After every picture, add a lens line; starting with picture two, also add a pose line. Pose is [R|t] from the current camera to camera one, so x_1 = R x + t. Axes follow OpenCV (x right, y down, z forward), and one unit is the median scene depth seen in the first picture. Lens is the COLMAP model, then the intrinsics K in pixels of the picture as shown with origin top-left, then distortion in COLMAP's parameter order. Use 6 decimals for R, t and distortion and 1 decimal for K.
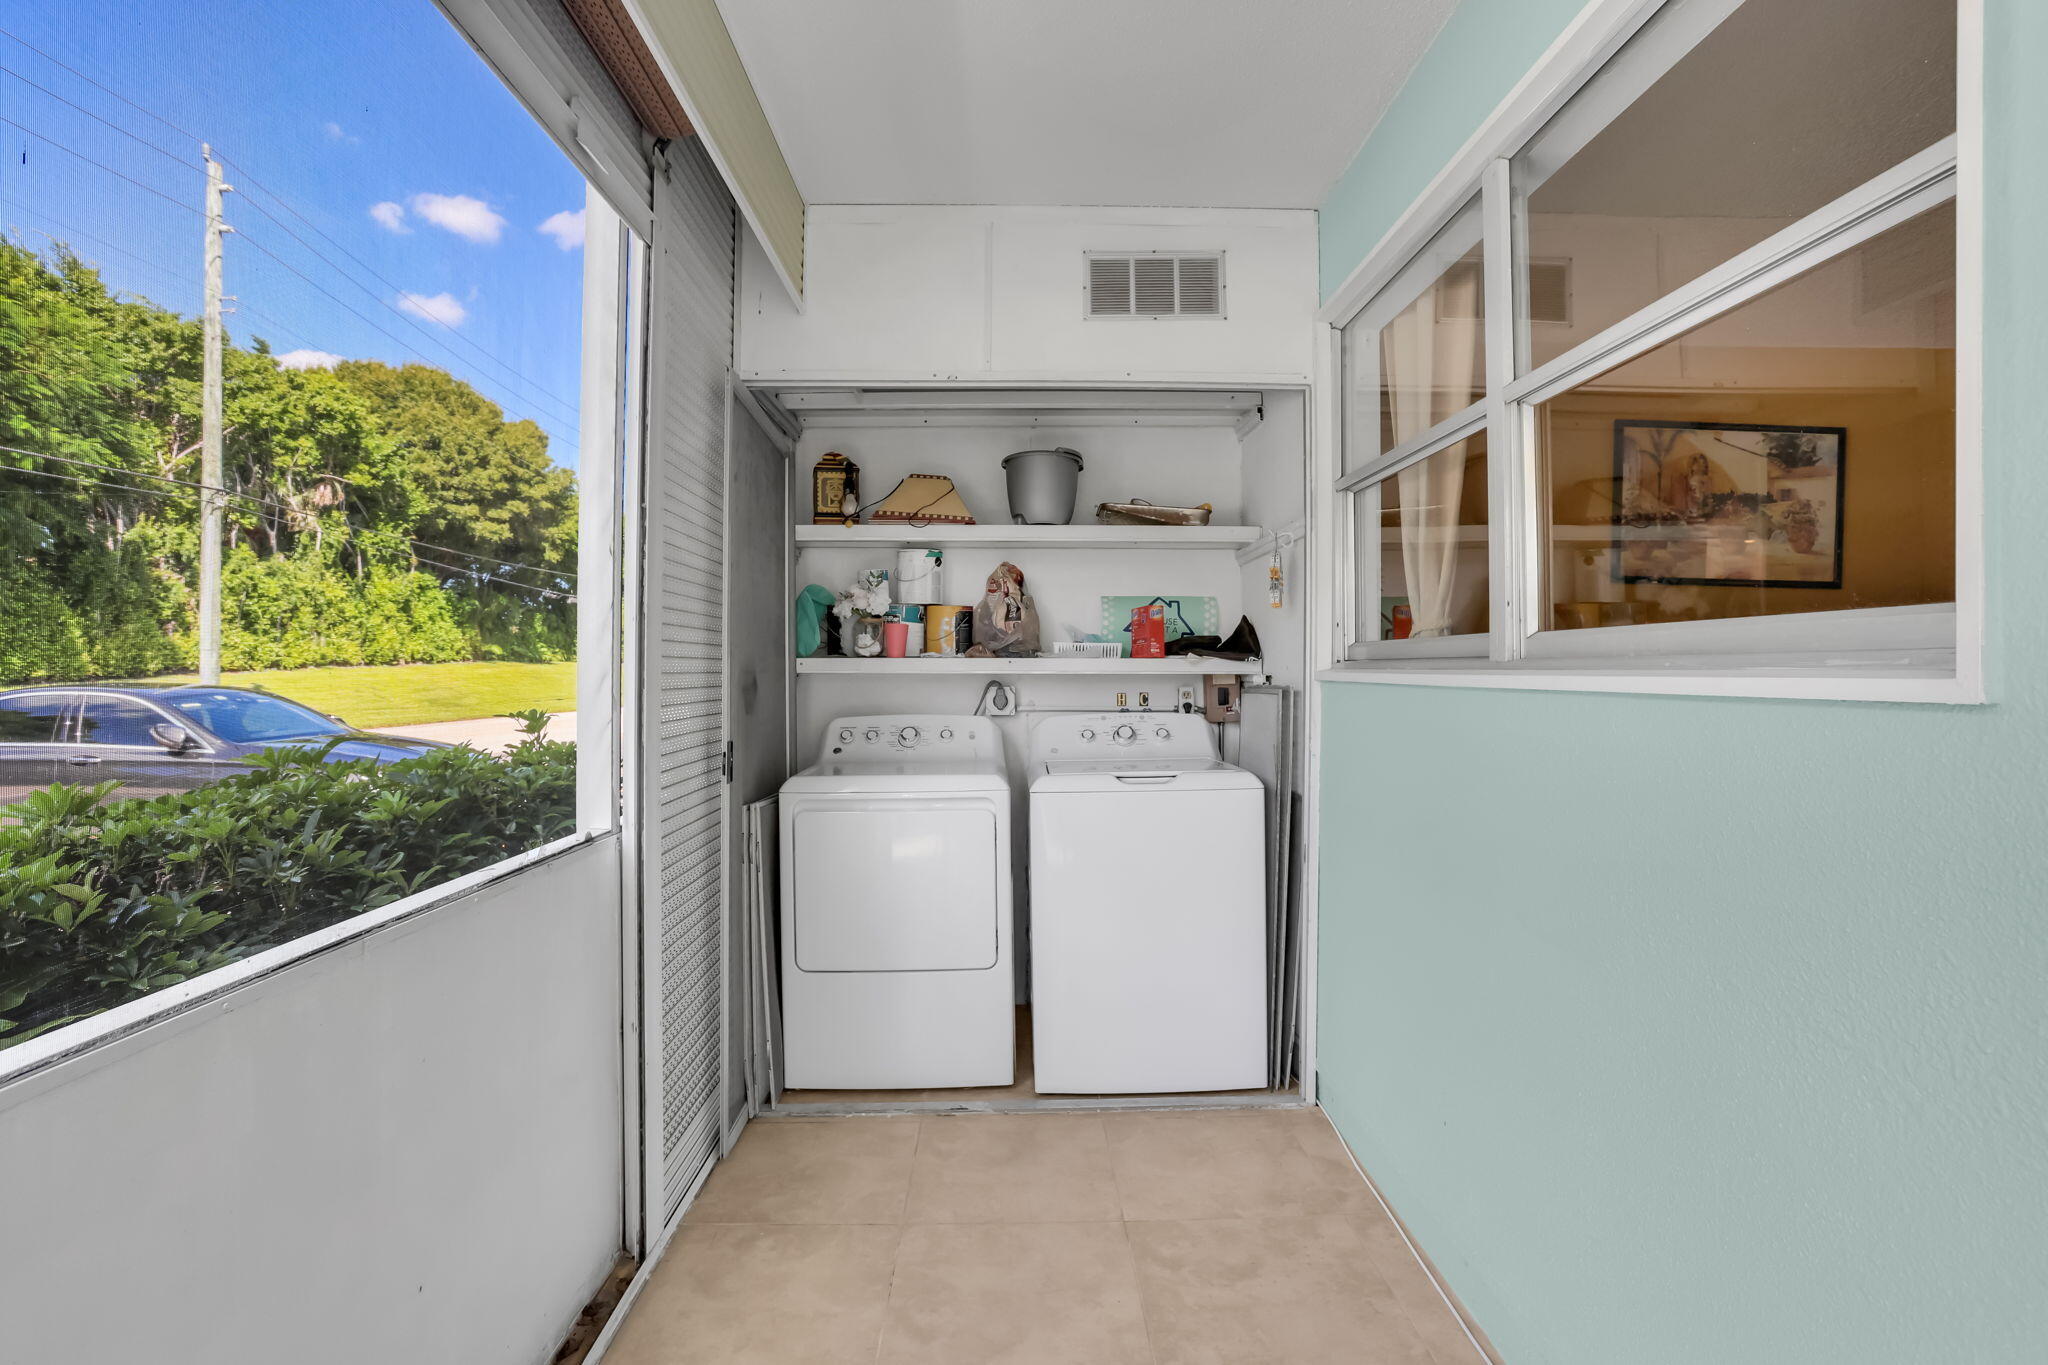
lens RADIAL K [[1001.3, 0, 1018.7], [0, 1001.3, 665.3], [0, 0, 1]] dist [-0.071837, 0.036894]
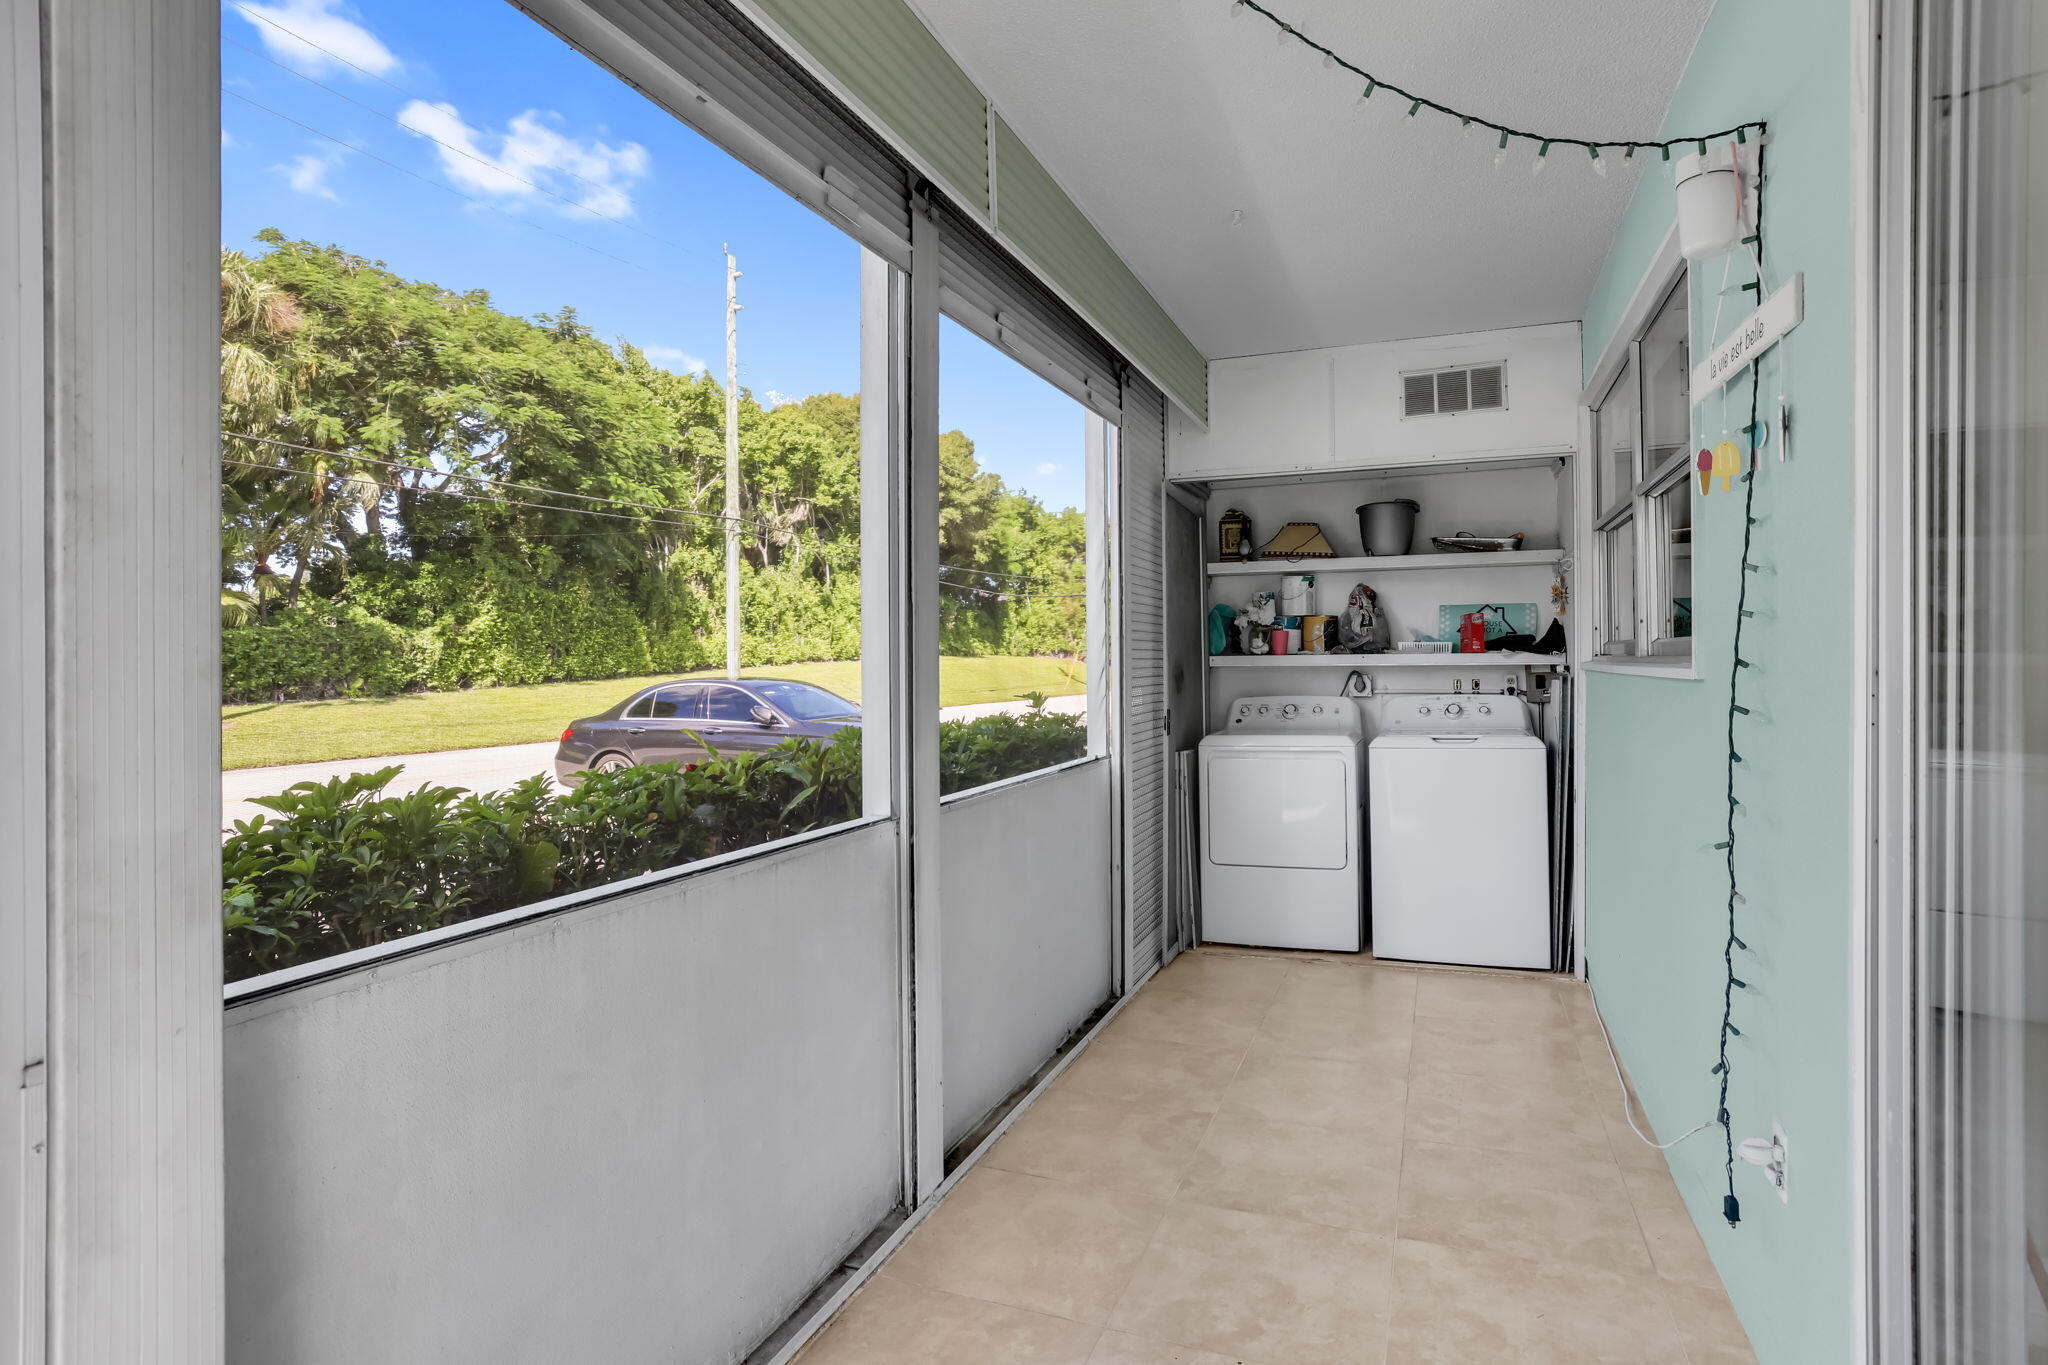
lens RADIAL K [[1001.3, 0, 1018.7], [0, 1001.3, 665.3], [0, 0, 1]] dist [-0.071837, 0.036894]
pose [[0.916351, -0.009435, -0.400265, 0.101640], [0.013146, 0.999892, 0.006525, -0.007183], [0.400160, -0.011241, 0.916376, -0.430433]]
